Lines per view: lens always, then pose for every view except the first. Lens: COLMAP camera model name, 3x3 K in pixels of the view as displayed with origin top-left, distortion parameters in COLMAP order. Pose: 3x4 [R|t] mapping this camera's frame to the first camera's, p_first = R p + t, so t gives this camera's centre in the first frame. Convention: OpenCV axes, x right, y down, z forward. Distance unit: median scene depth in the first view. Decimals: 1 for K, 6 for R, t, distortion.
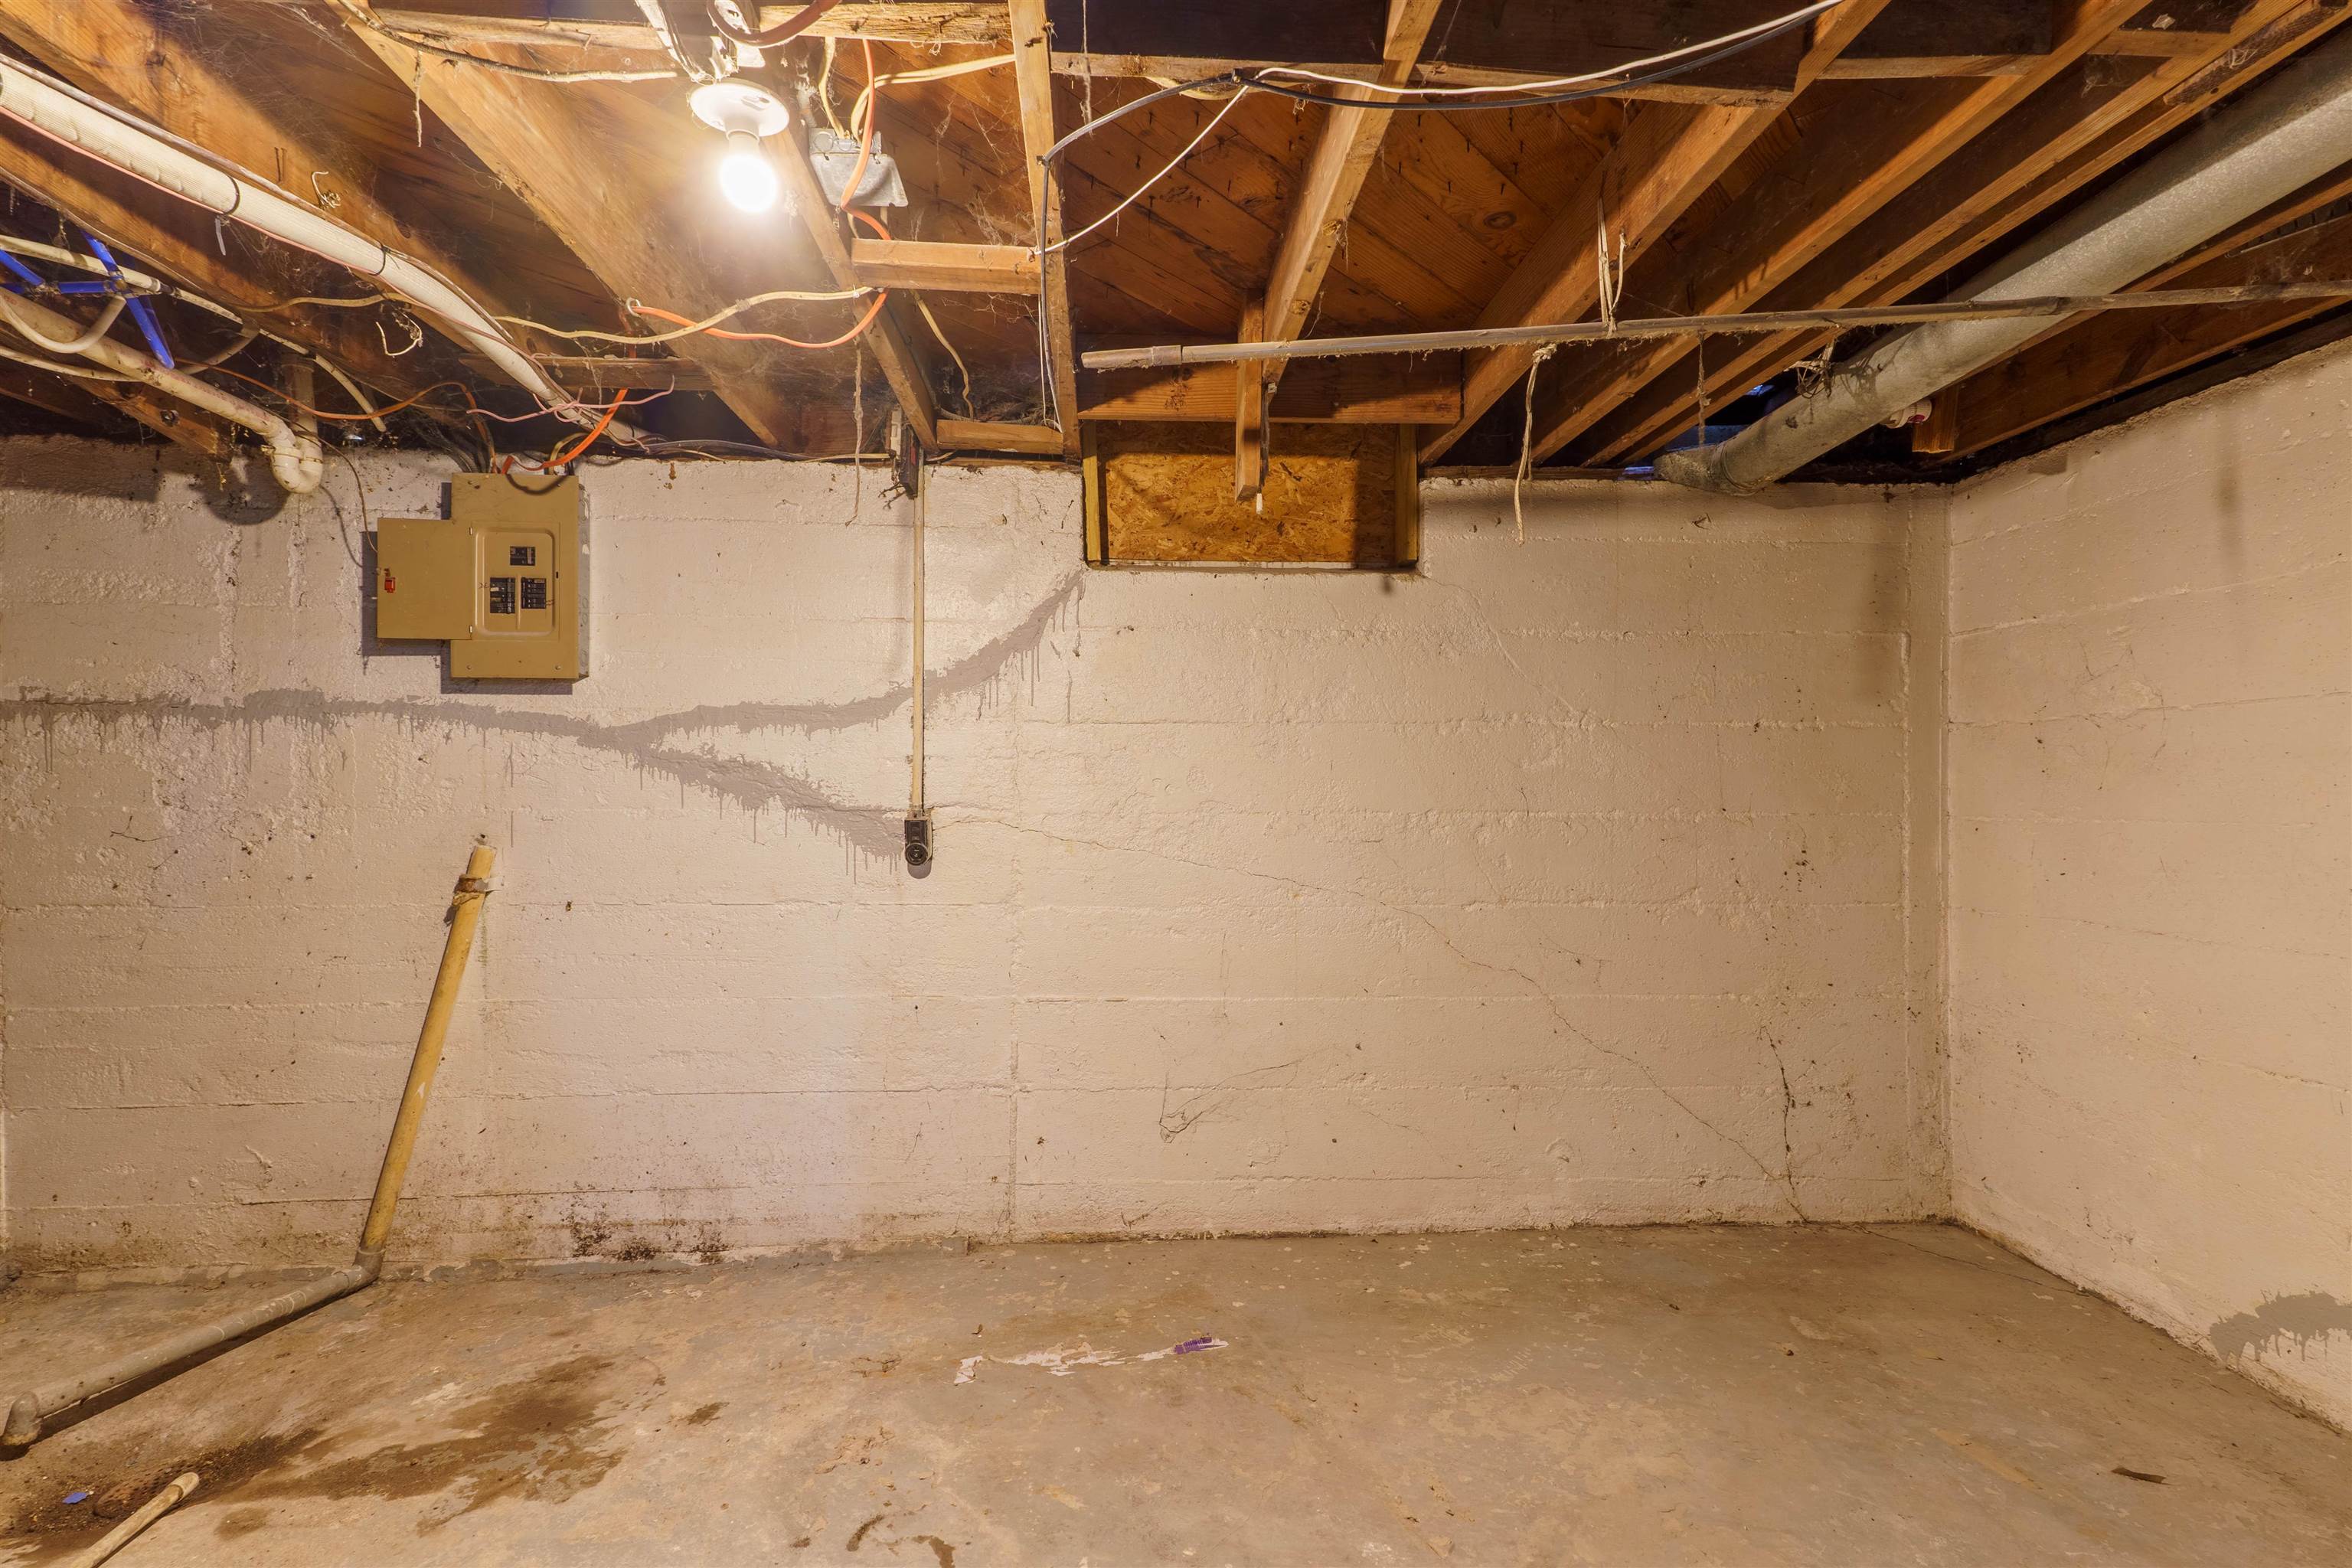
lens RADIAL K [[1086.8, 0, 1163.6], [0, 1086.8, 769.8], [0, 0, 1]] dist [-0.007601, 0.000098]
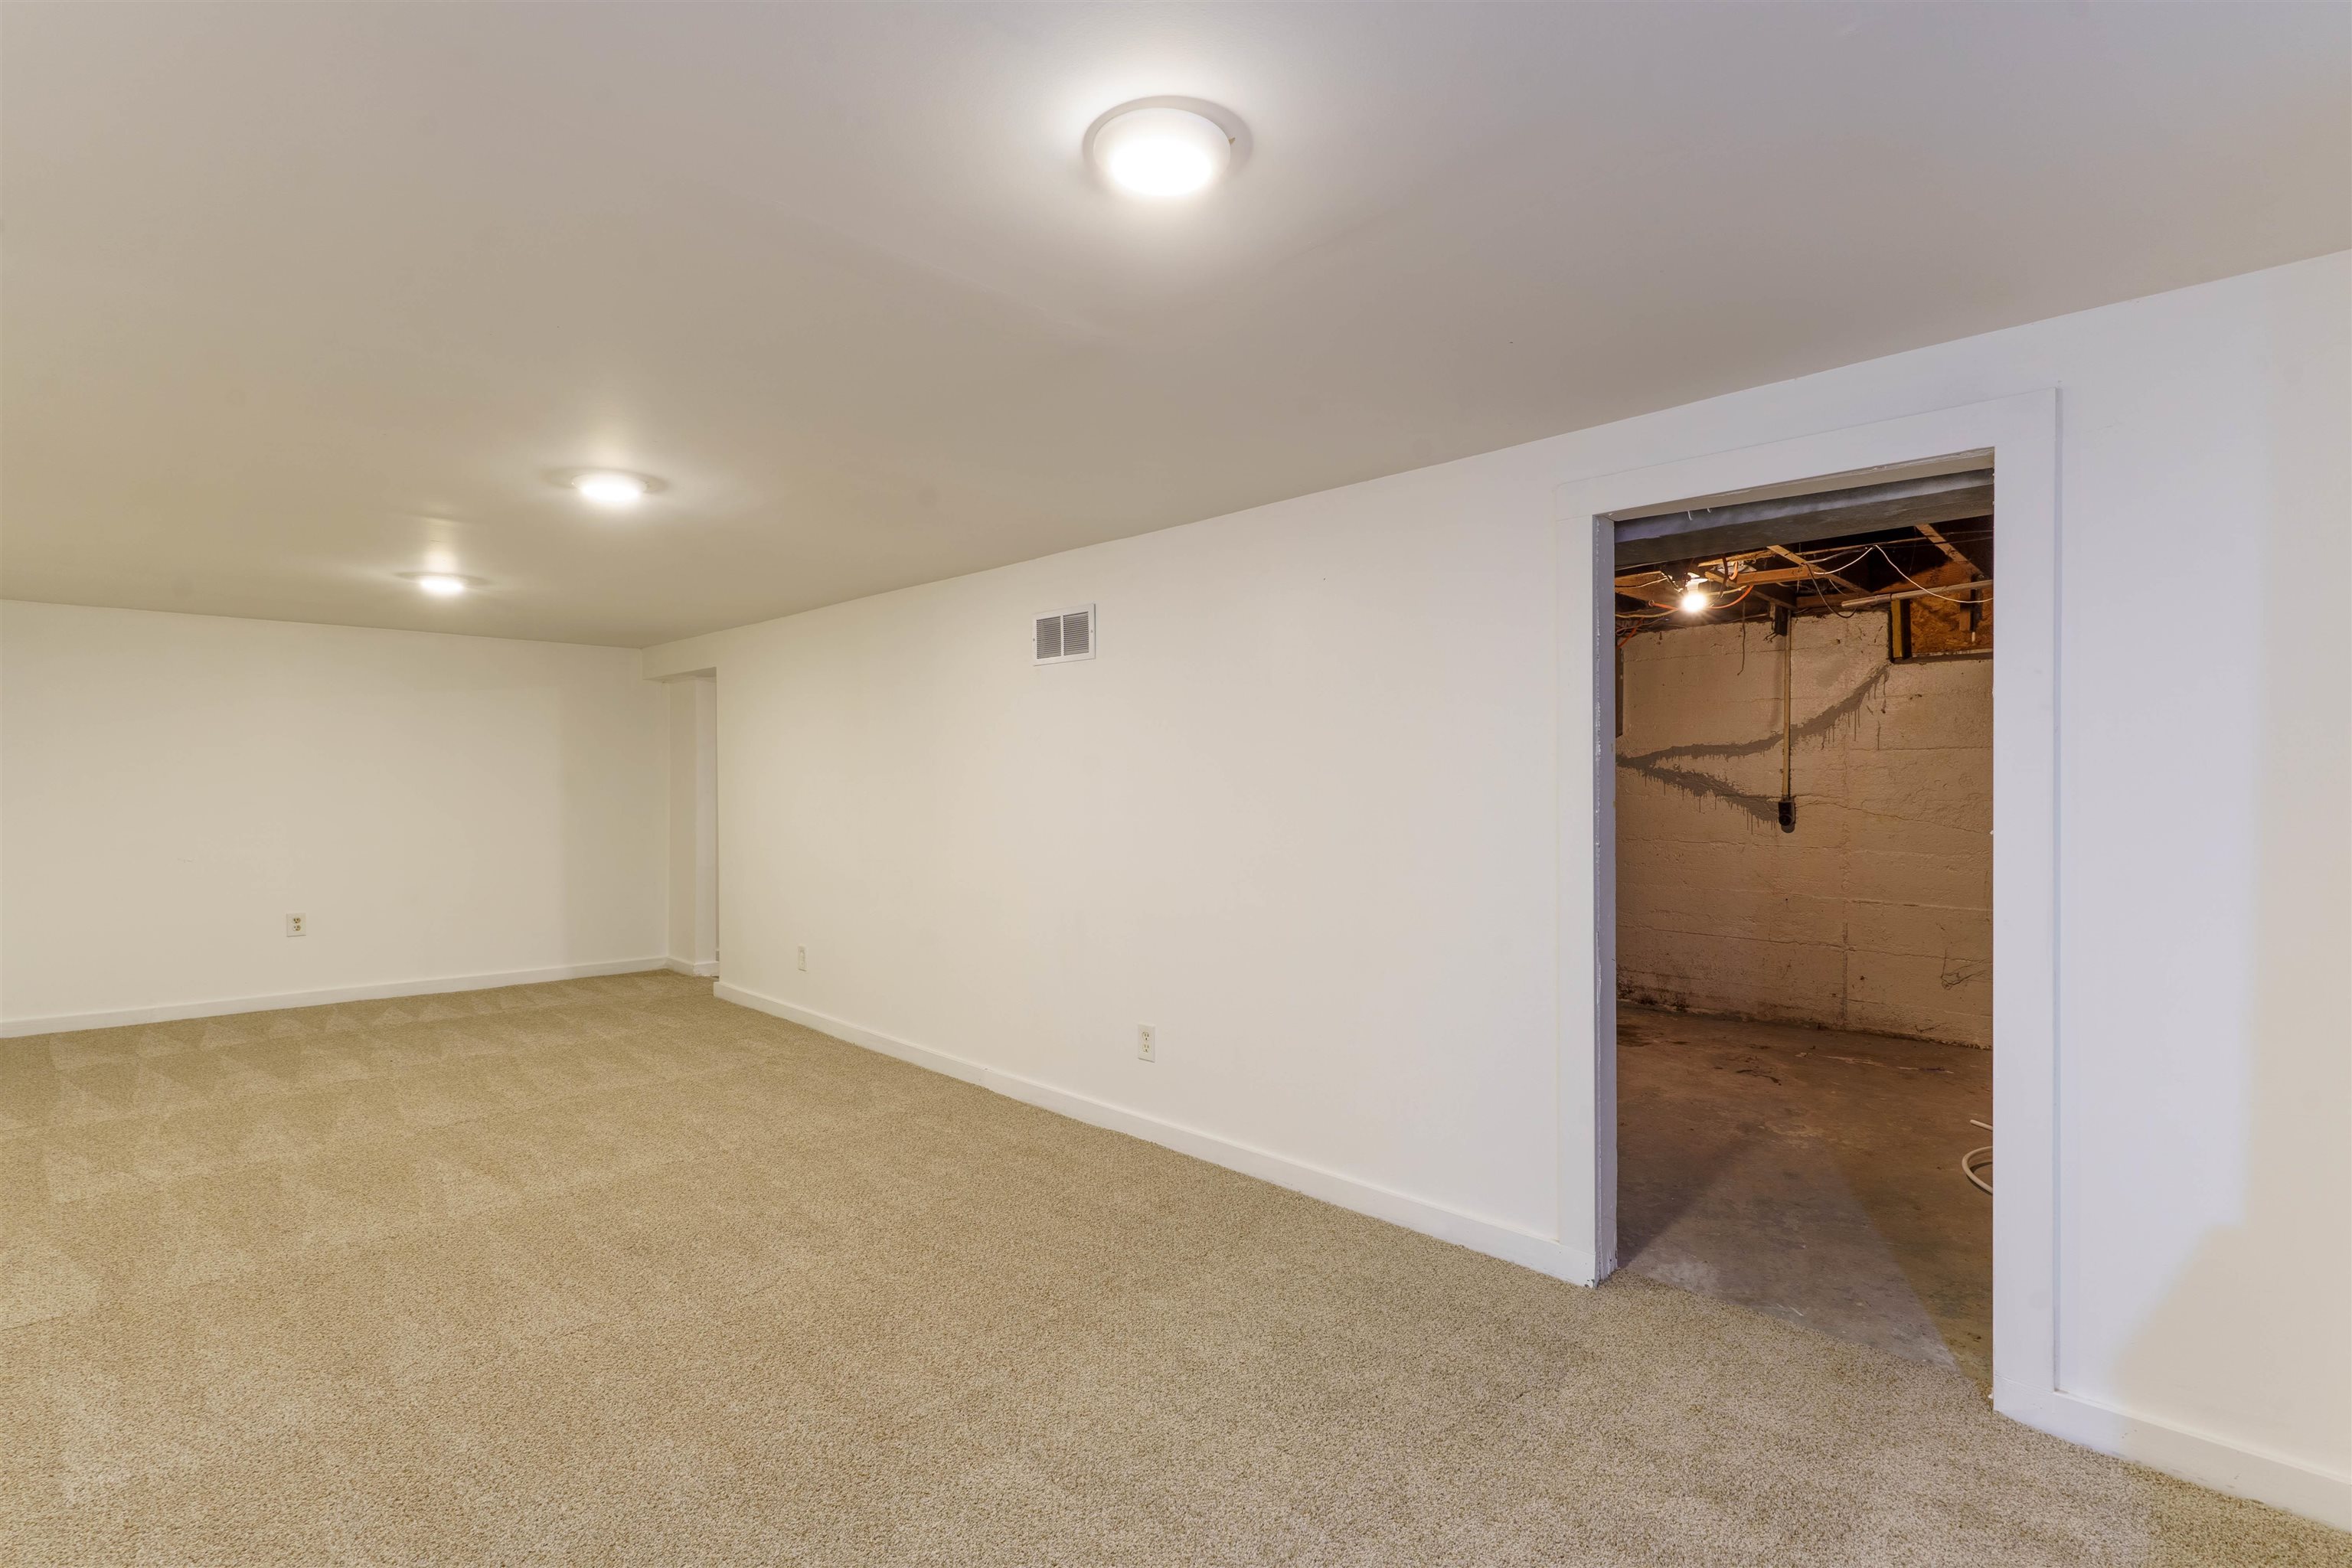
lens RADIAL K [[1086.8, 0, 1165.6], [0, 1086.8, 775.1], [0, 0, 1]] dist [-0.007601, 0.000098]
pose [[0.664004, -0.005121, -0.747711, 0.480884], [0.011419, 0.999929, 0.003293, -0.021320], [0.747642, -0.010725, 0.664016, -1.107792]]
